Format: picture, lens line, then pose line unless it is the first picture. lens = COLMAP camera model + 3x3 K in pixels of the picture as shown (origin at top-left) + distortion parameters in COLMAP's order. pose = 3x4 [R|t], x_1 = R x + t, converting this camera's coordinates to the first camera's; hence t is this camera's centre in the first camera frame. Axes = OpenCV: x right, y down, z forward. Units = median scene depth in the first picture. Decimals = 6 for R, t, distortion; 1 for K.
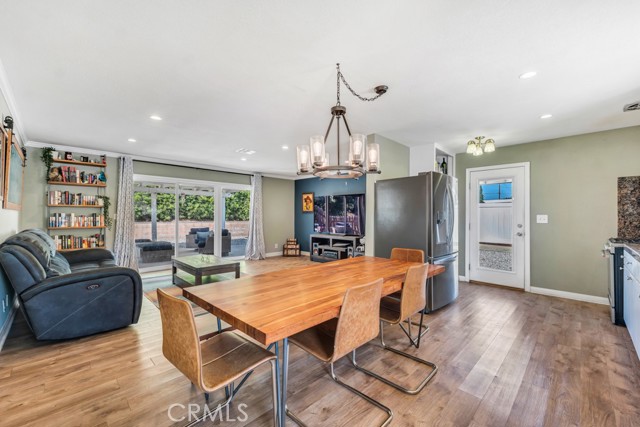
lens RADIAL K [[262.4, 0, 318.9], [0, 262.4, 214.6], [0, 0, 1]] dist [0.000602, -0.000169]
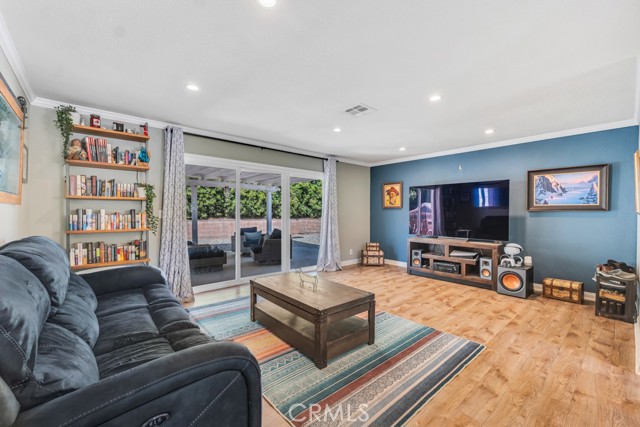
lens RADIAL K [[262.4, 0, 317.3], [0, 262.4, 214.5], [0, 0, 1]] dist [0.000602, -0.000169]
pose [[0.997315, -0.000864, -0.073223, -0.343983], [0.001650, 0.999942, 0.010685, 0.001562], [0.073210, -0.010777, 0.997258, 0.373540]]
